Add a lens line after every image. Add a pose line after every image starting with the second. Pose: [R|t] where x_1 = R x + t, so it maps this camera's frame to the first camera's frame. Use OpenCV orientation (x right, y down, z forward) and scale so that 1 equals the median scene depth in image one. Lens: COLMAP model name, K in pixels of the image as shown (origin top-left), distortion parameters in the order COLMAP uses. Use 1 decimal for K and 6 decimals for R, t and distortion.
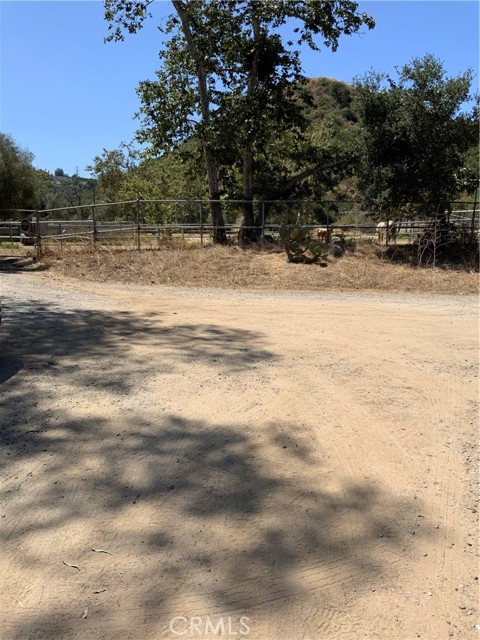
lens RADIAL K [[523.6, 0, 238.8], [0, 523.6, 318.2], [0, 0, 1]] dist [0.109889, -0.223798]
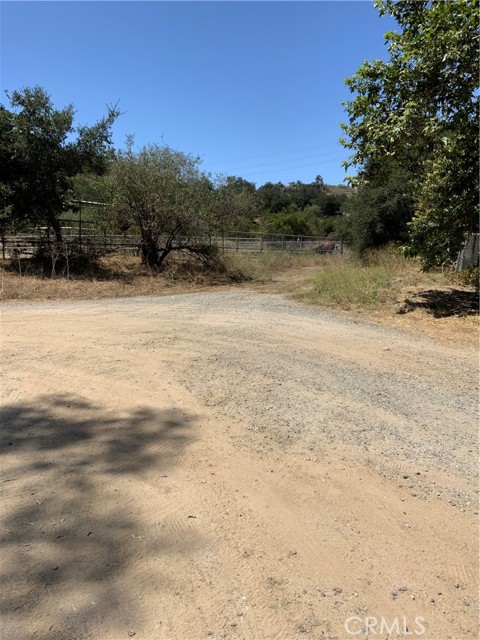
lens RADIAL K [[523.6, 0, 238.8], [0, 523.6, 318.2], [0, 0, 1]] dist [0.109889, -0.223798]
pose [[0.732362, -0.085784, 0.675490, -0.114478], [0.105197, 0.994376, 0.012226, 0.013462], [-0.672740, 0.062106, 0.737268, -0.064641]]
